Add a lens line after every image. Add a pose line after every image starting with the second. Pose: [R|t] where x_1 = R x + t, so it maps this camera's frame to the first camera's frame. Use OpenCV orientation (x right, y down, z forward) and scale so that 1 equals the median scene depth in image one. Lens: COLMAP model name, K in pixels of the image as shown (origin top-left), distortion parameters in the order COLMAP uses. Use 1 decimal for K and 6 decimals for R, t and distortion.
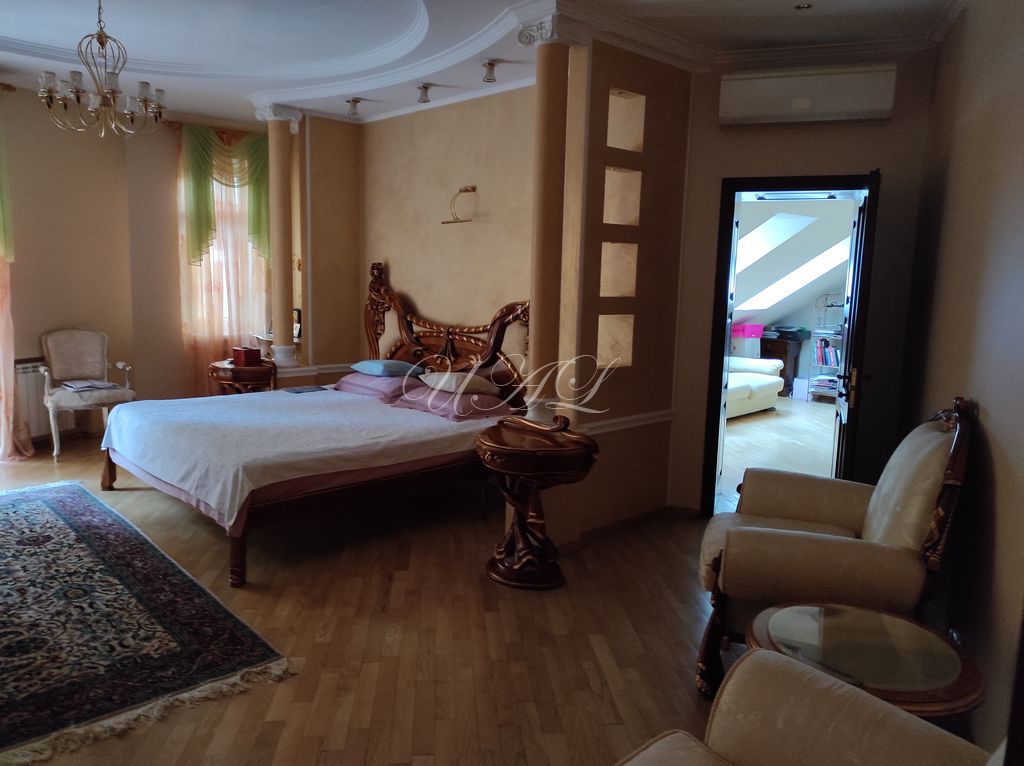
lens RADIAL K [[750.8, 0, 514.9], [0, 750.8, 377.2], [0, 0, 1]] dist [0.053883, -0.044733]
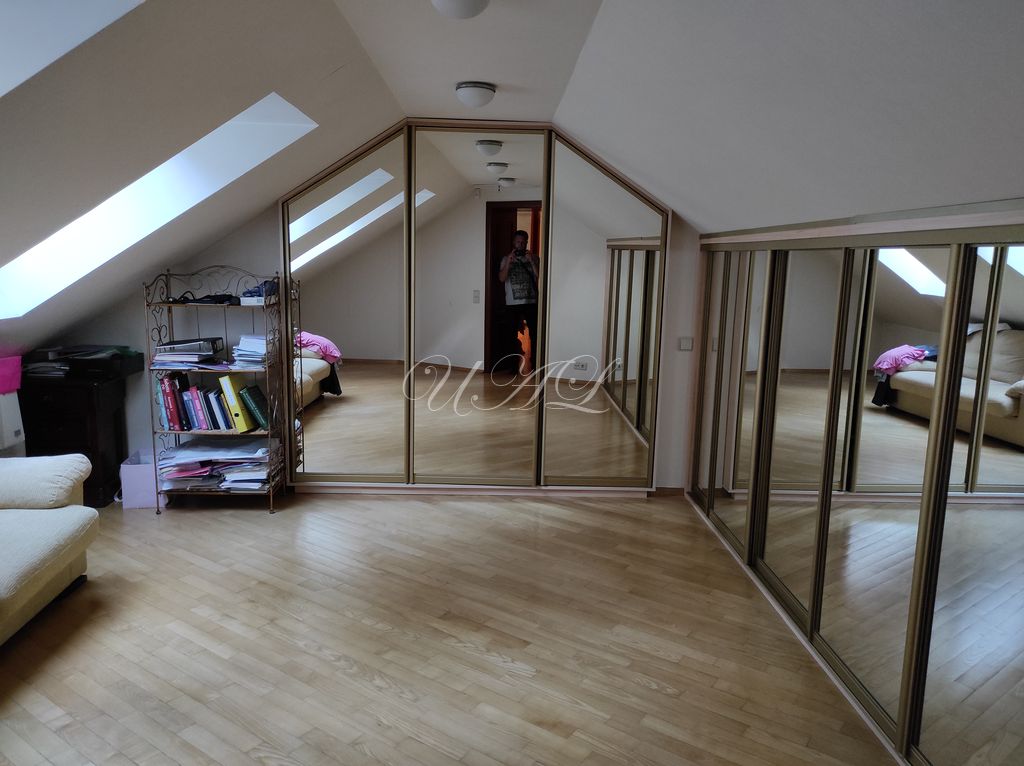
lens RADIAL K [[750.8, 0, 514.9], [0, 750.8, 377.2], [0, 0, 1]] dist [0.053883, -0.044733]
pose [[0.657184, -0.132173, 0.742051, 0.200347], [0.095578, 0.991171, 0.091898, -0.070366], [-0.747645, 0.010530, 0.664015, 0.537106]]
